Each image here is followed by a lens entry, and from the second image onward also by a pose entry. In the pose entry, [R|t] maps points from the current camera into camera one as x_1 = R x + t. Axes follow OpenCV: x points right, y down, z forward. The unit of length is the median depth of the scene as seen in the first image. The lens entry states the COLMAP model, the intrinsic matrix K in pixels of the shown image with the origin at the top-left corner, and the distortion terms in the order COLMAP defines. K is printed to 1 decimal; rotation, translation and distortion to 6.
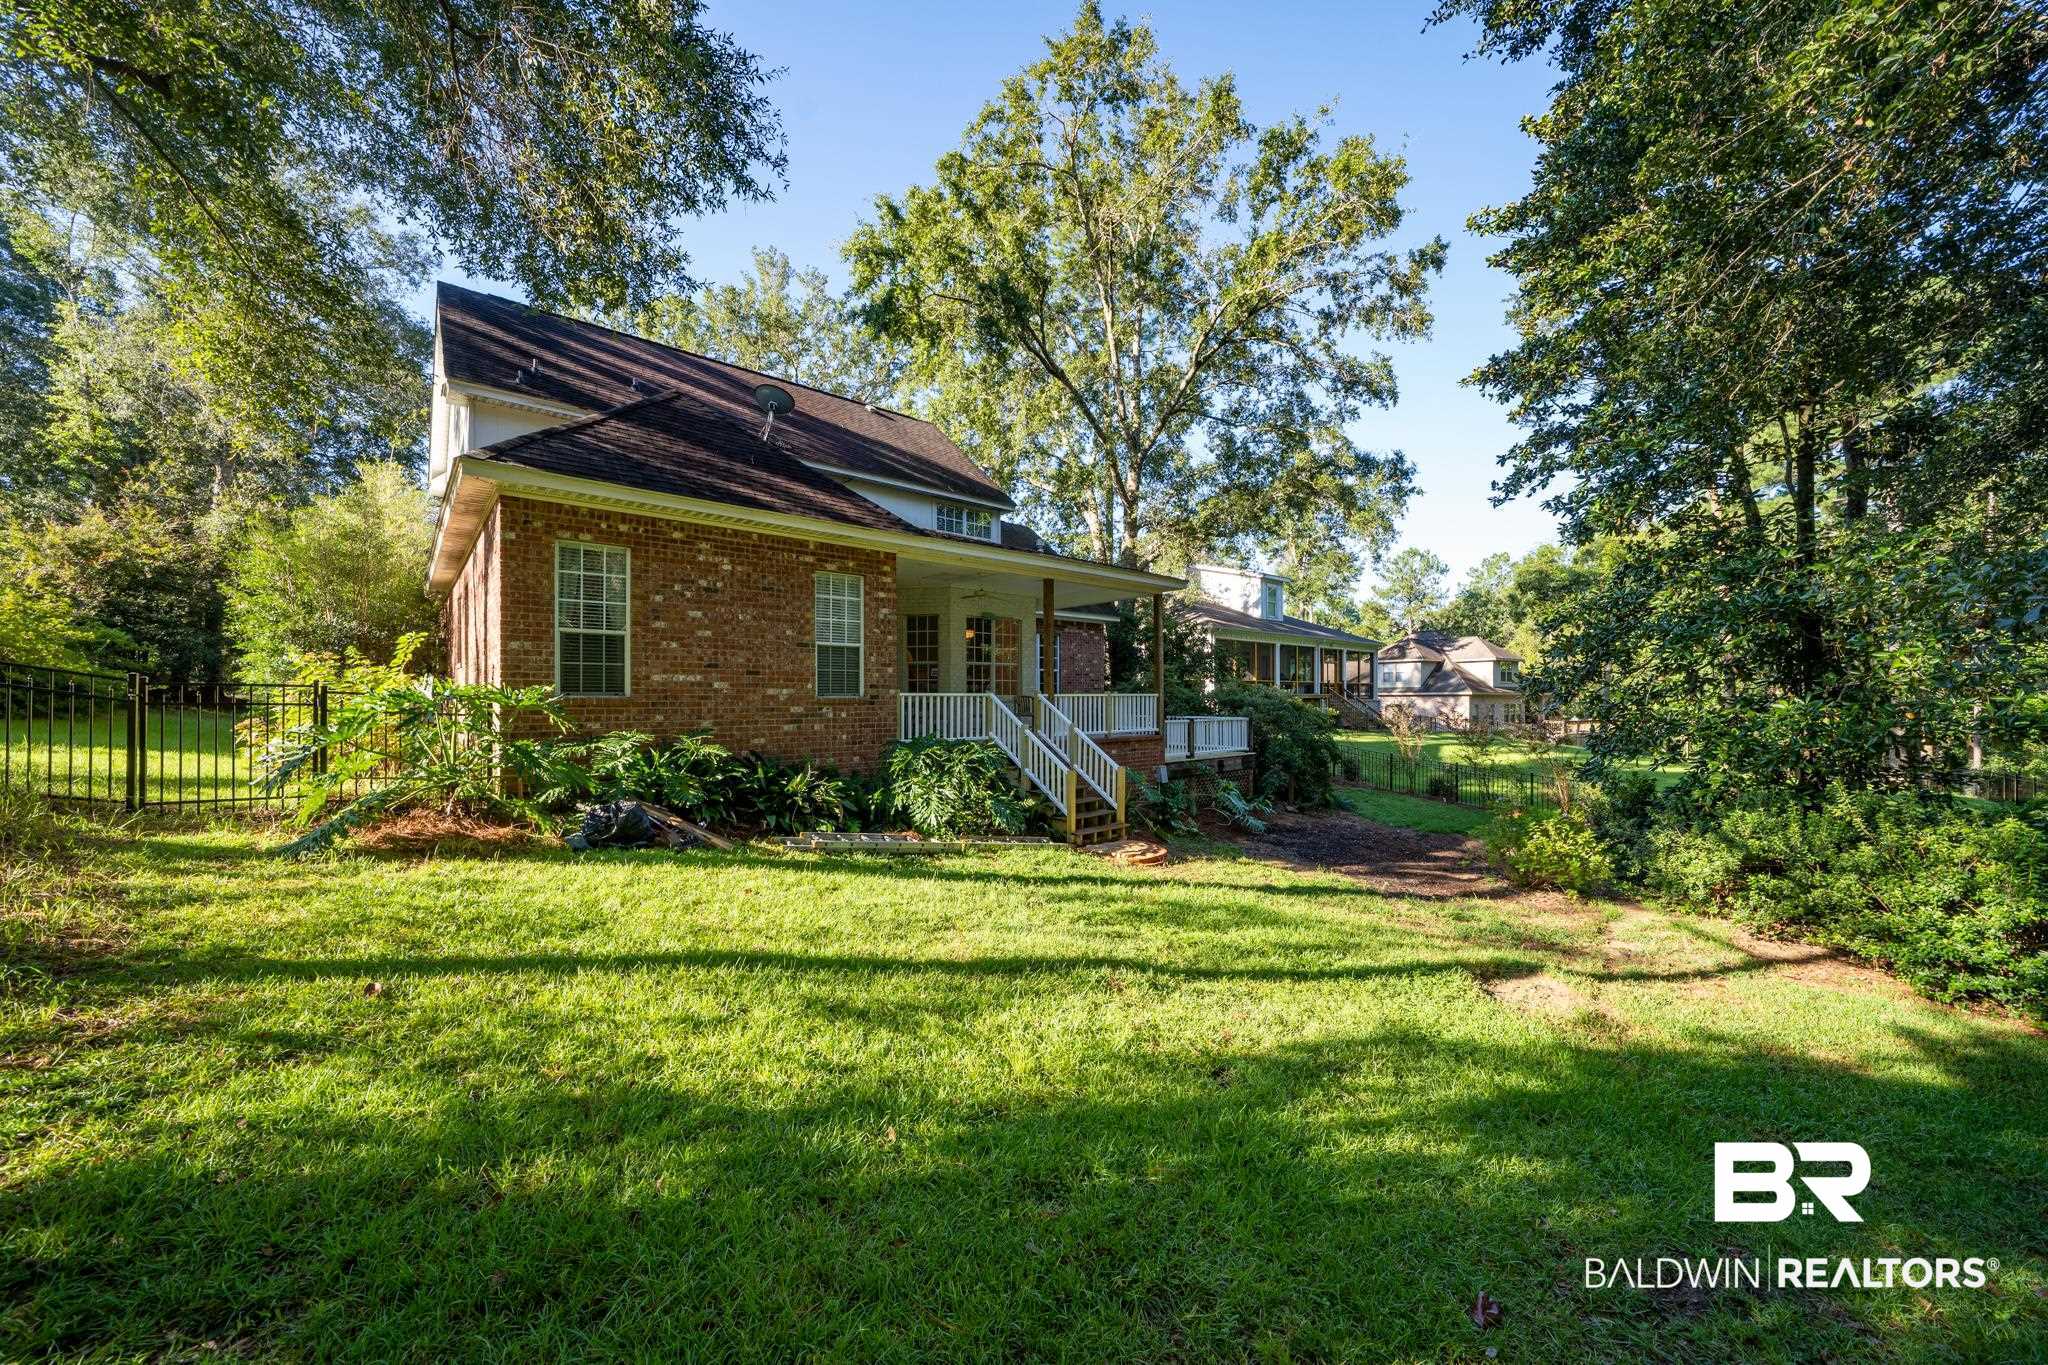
lens RADIAL K [[740.5, 0, 1032.4], [0, 740.5, 686.1], [0, 0, 1]] dist [-0.016549, 0.000723]
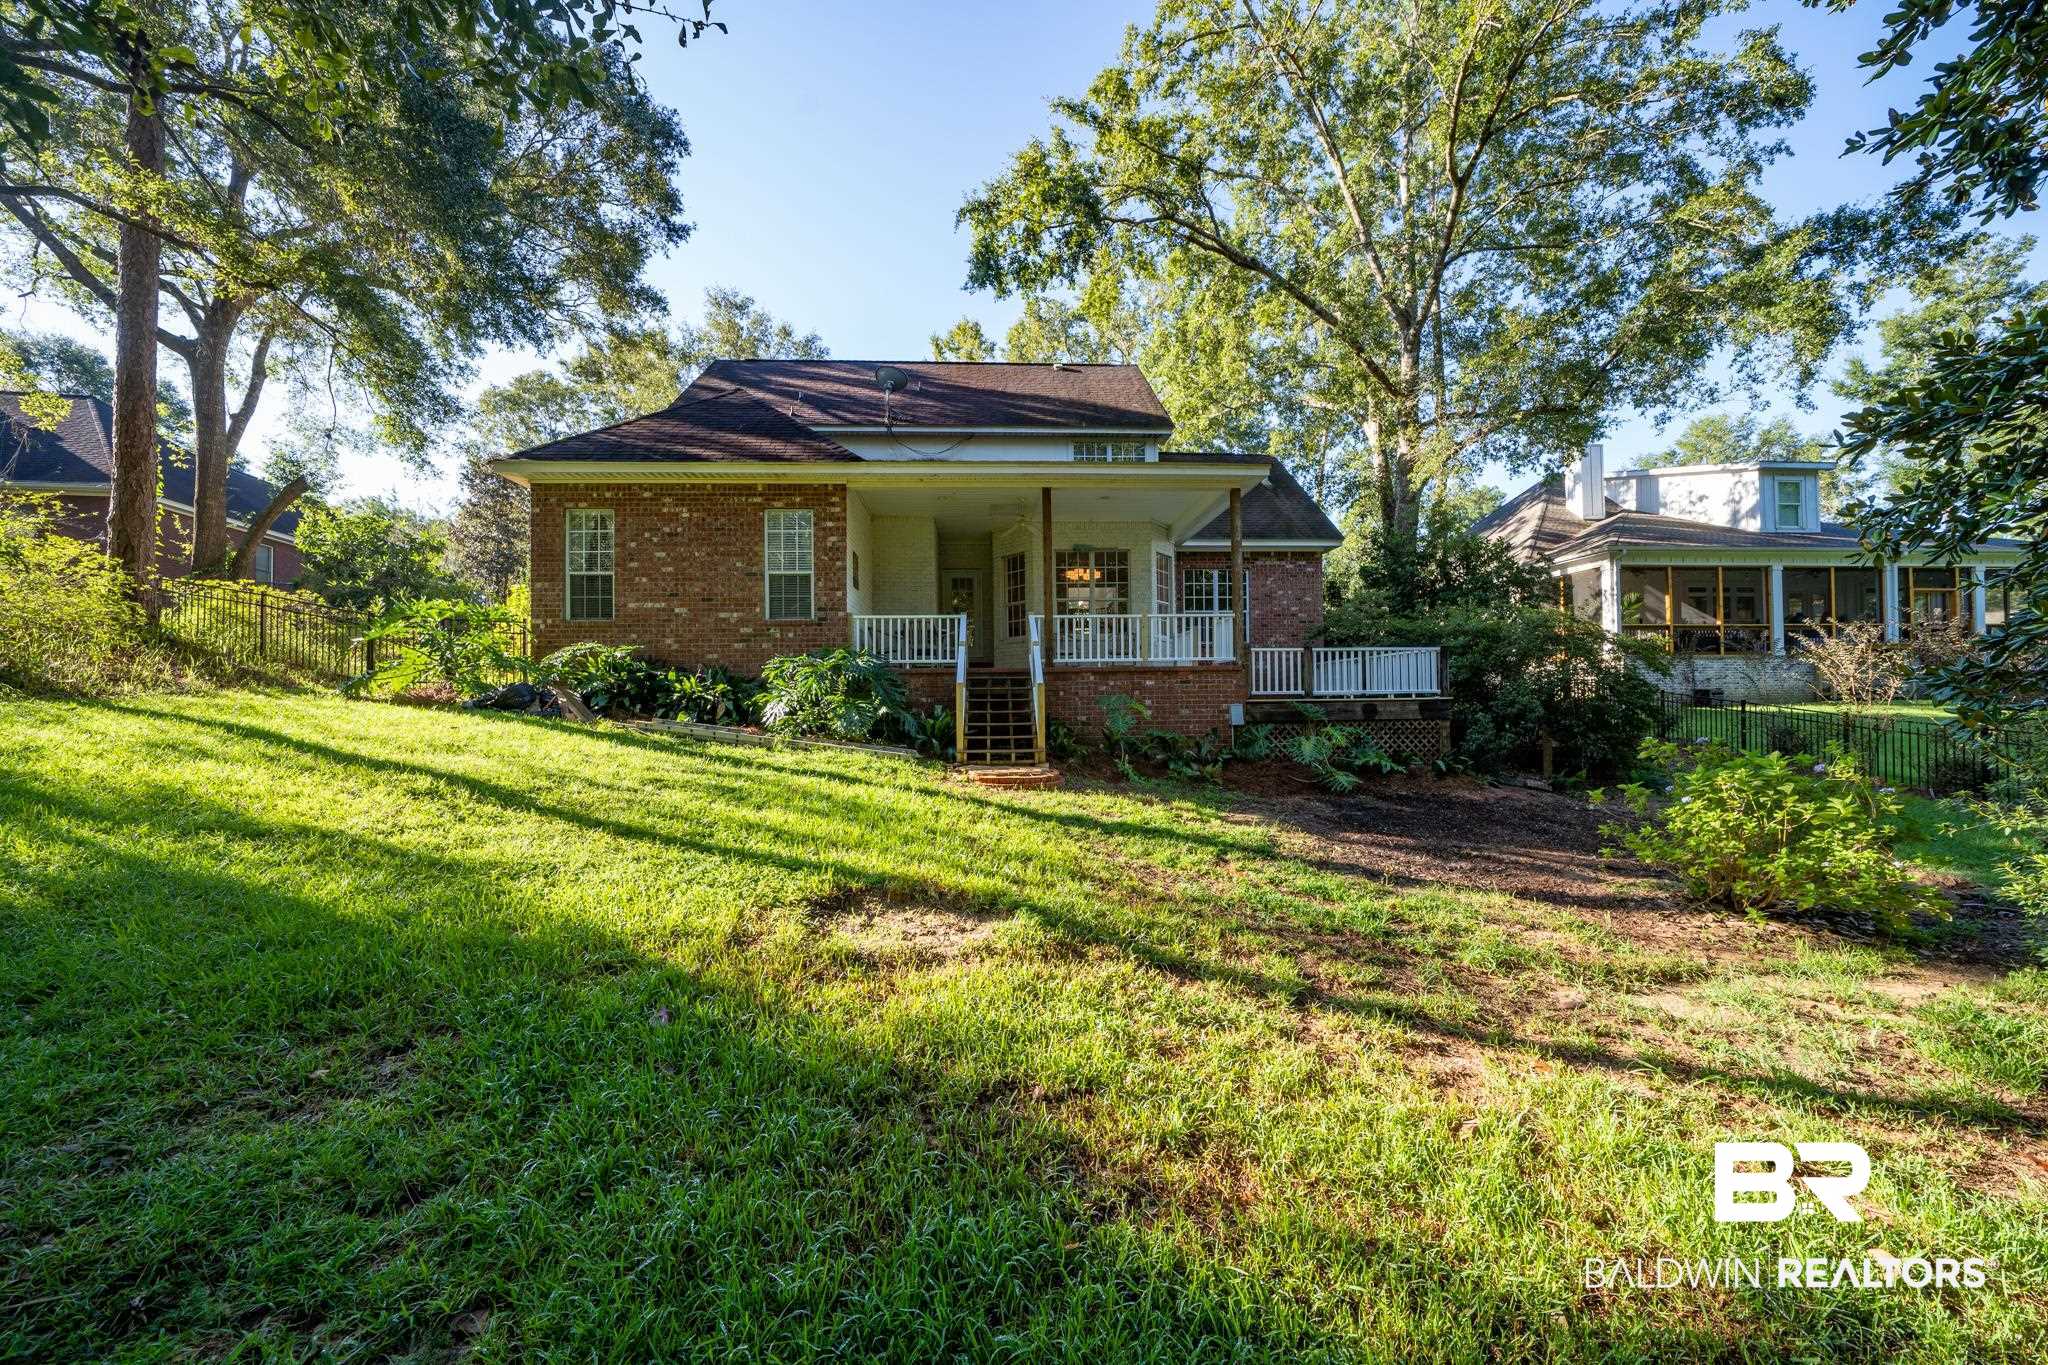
lens RADIAL K [[740.5, 0, 1027.4], [0, 740.5, 696.6], [0, 0, 1]] dist [-0.016549, 0.000723]
pose [[0.780121, -0.012841, -0.625497, 0.753803], [0.018718, 0.999821, 0.002819, 0.141903], [0.625349, -0.013907, 0.780221, 0.361465]]
